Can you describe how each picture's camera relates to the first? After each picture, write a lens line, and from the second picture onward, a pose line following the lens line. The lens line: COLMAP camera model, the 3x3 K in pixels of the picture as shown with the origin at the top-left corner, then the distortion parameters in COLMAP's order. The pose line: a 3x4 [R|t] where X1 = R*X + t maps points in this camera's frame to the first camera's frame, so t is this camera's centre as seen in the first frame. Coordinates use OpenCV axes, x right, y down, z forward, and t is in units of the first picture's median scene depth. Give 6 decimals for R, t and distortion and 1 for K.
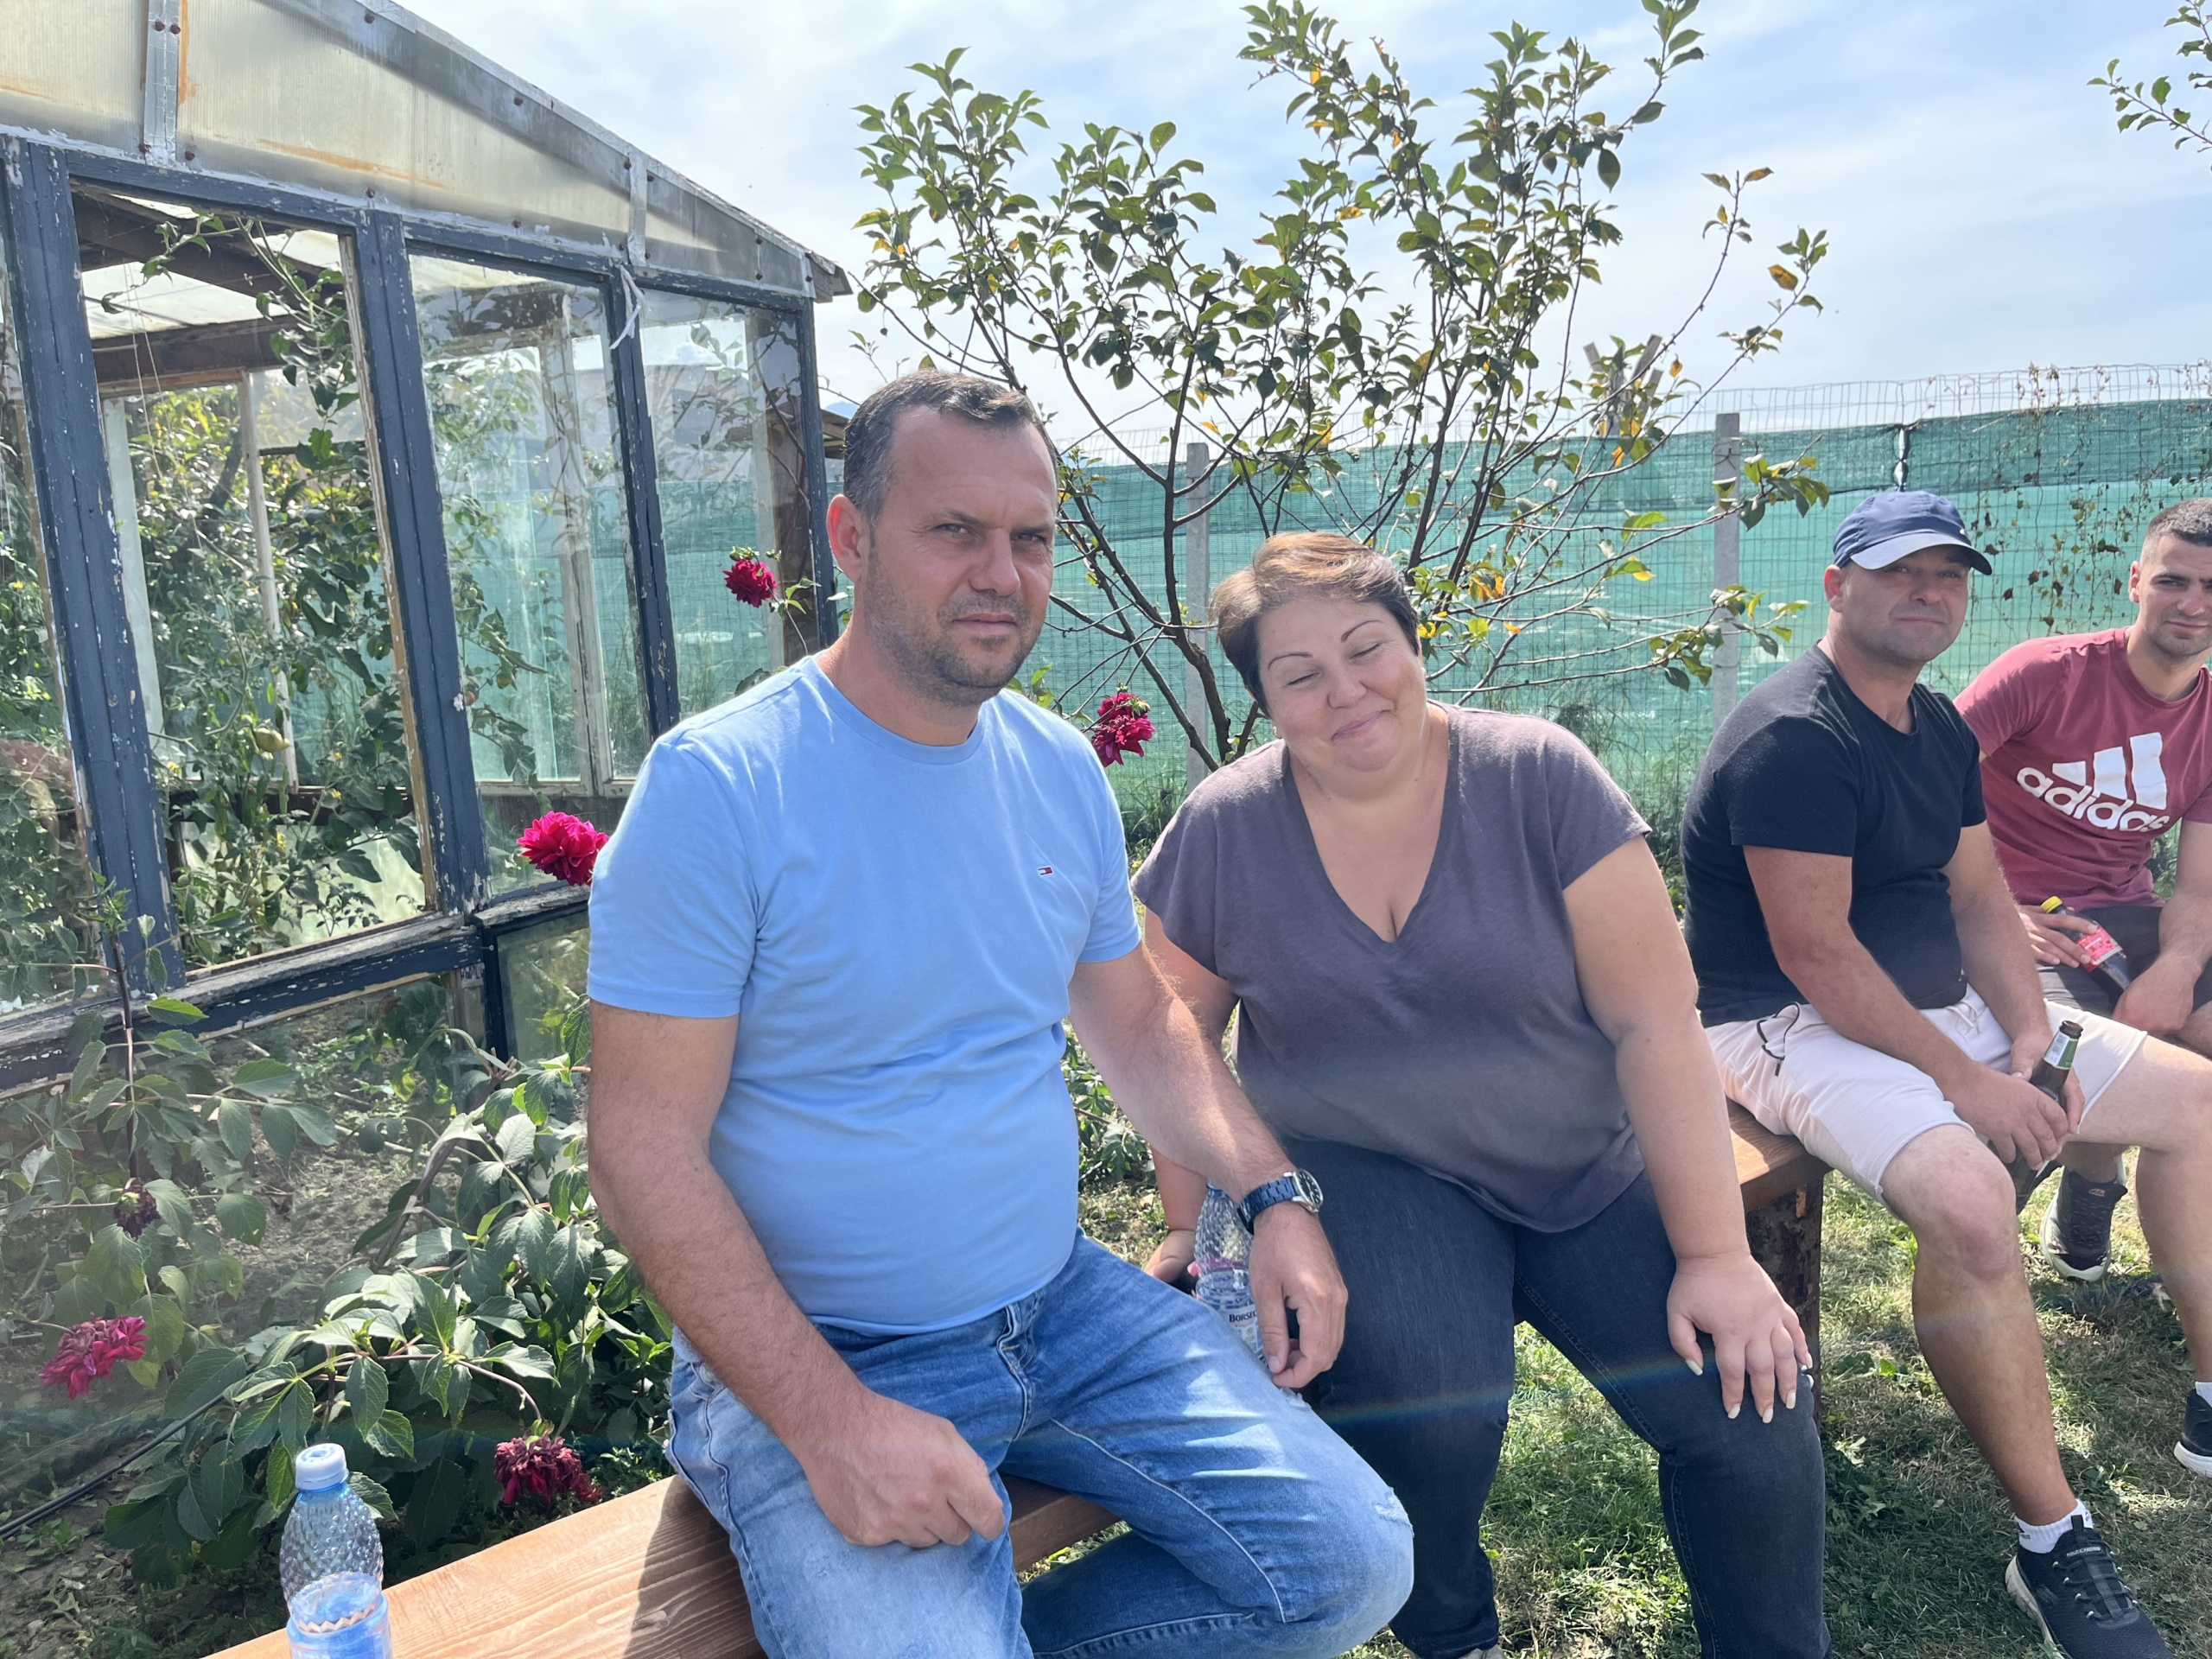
lens RADIAL K [[1659.4, 0, 1106.2], [0, 1659.4, 844.1], [0, 0, 1]] dist [0.054787, -0.085017]
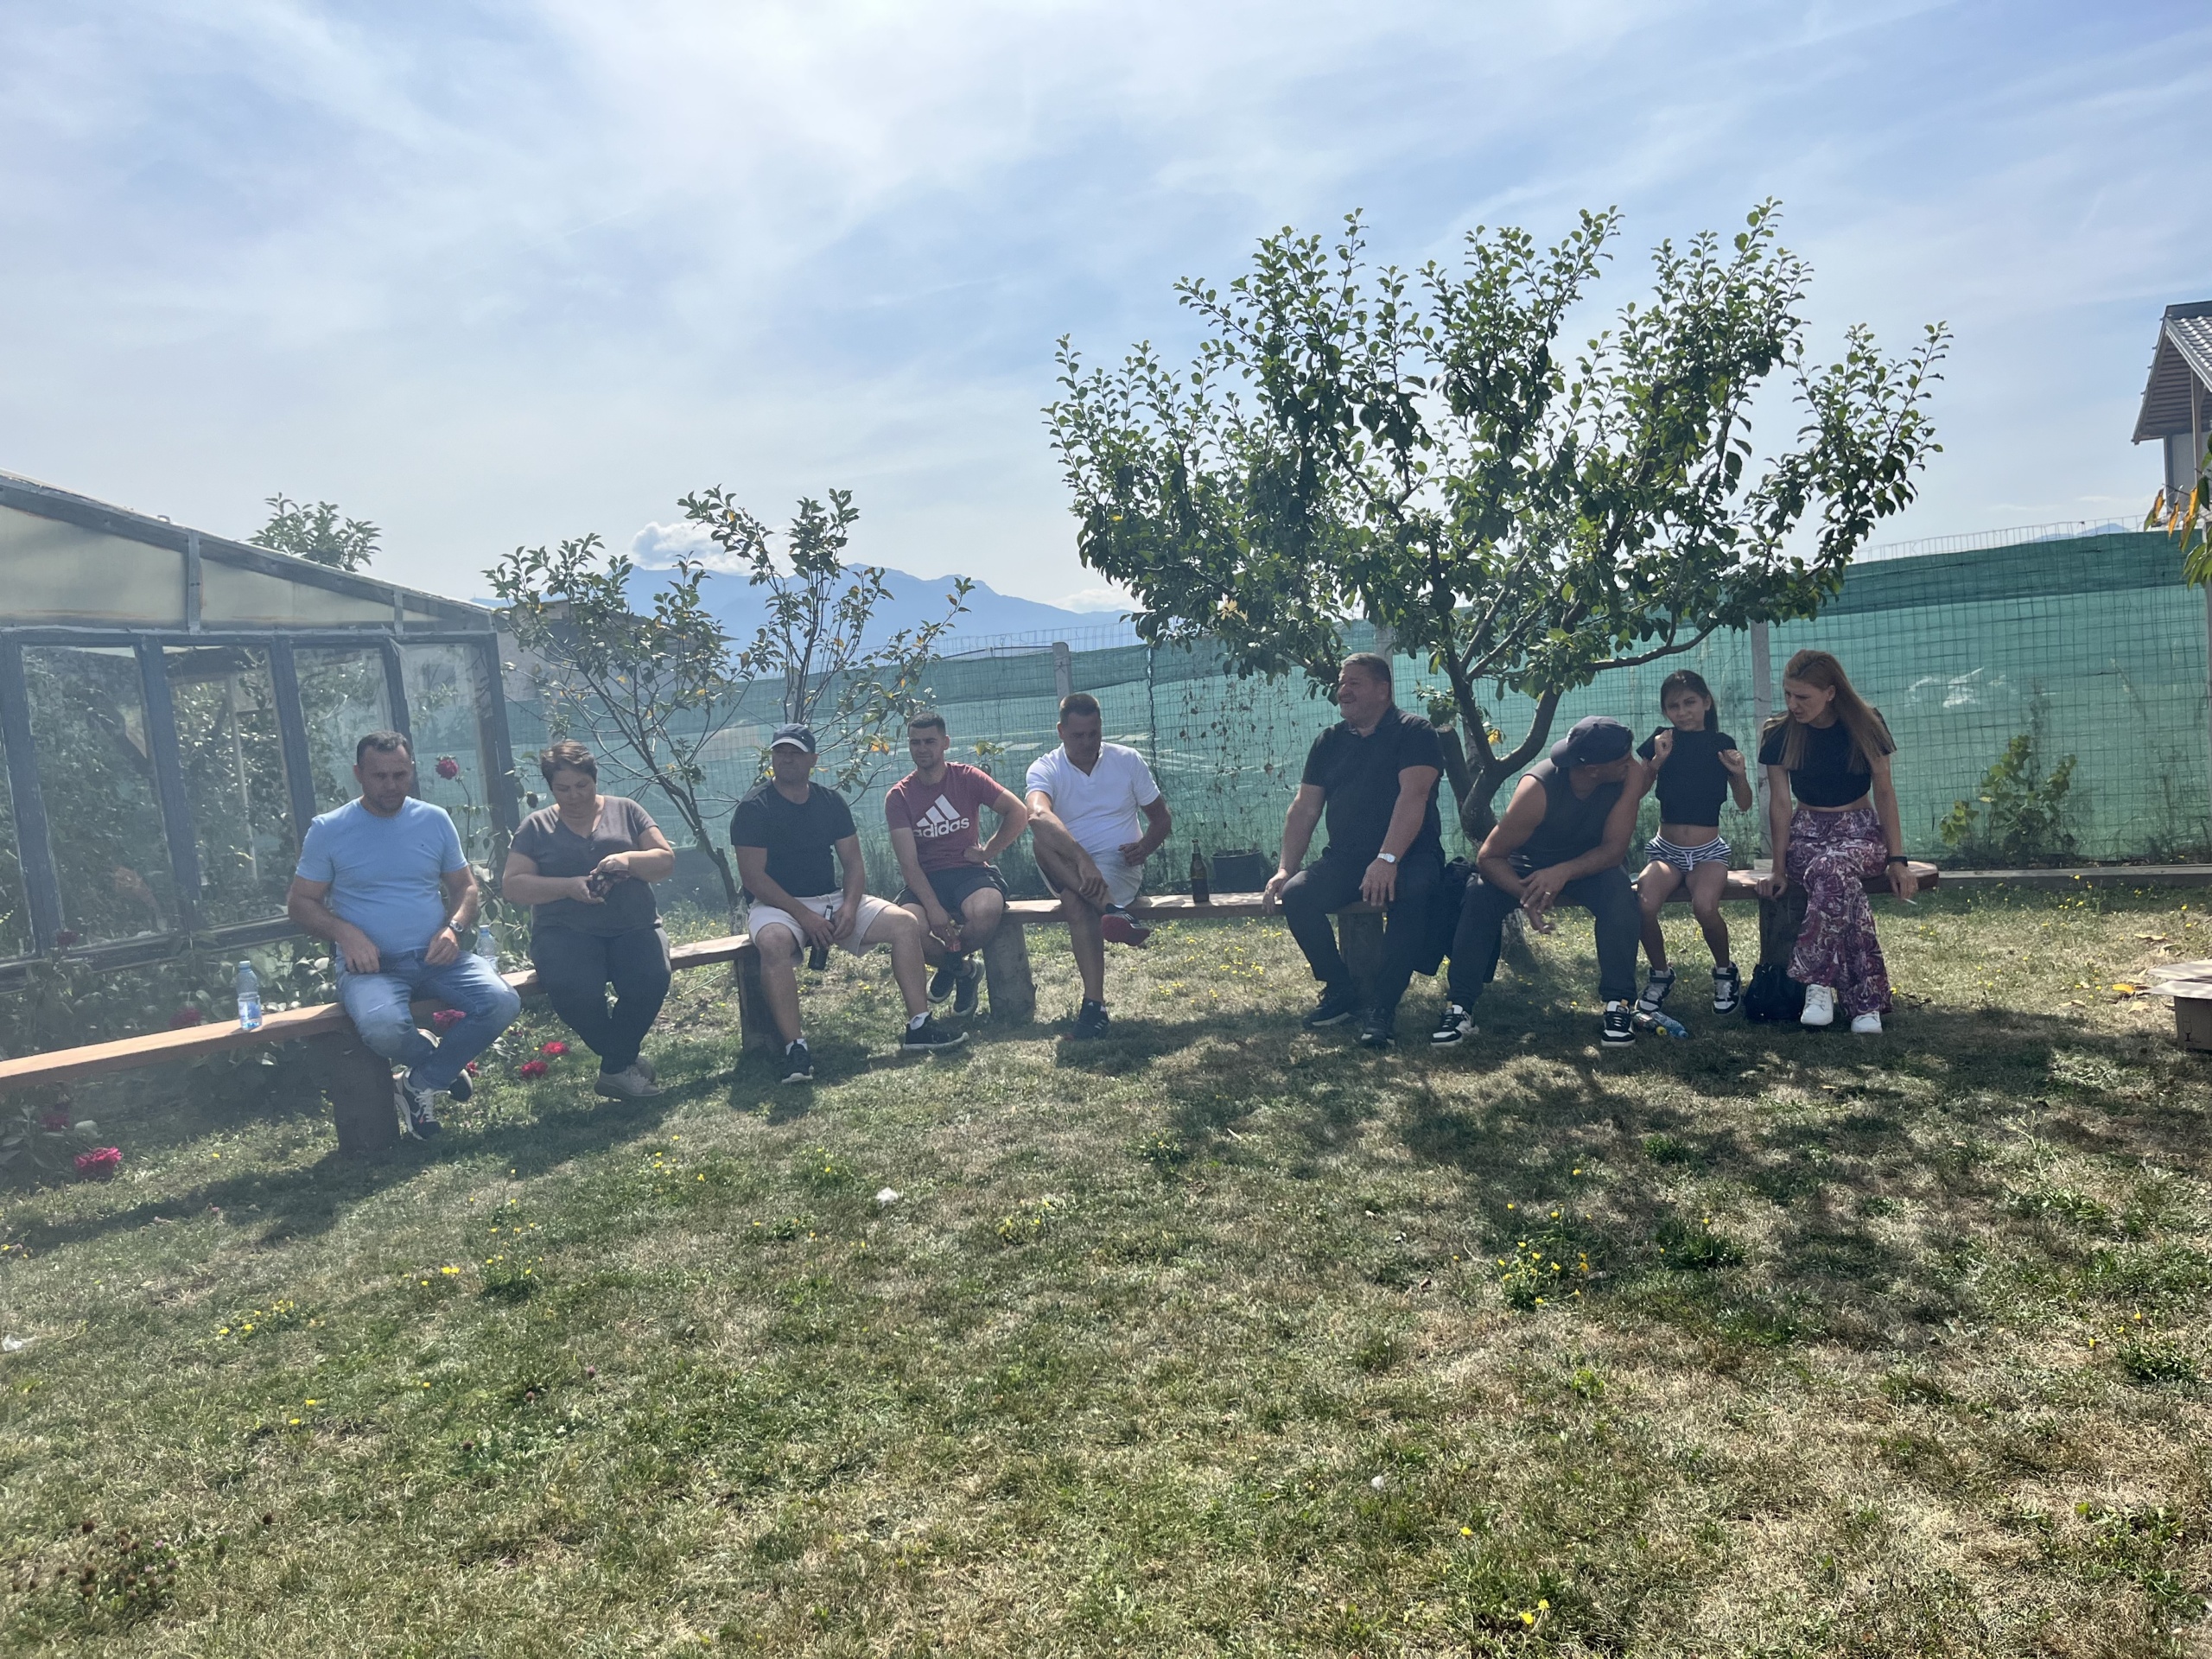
lens RADIAL K [[1659.4, 0, 1106.2], [0, 1659.4, 844.1], [0, 0, 1]] dist [0.054787, -0.085017]
pose [[0.998627, -0.051973, 0.006499, 0.447848], [0.052343, 0.994779, -0.087607, 0.132549], [-0.001912, 0.087827, 0.996134, -0.858765]]
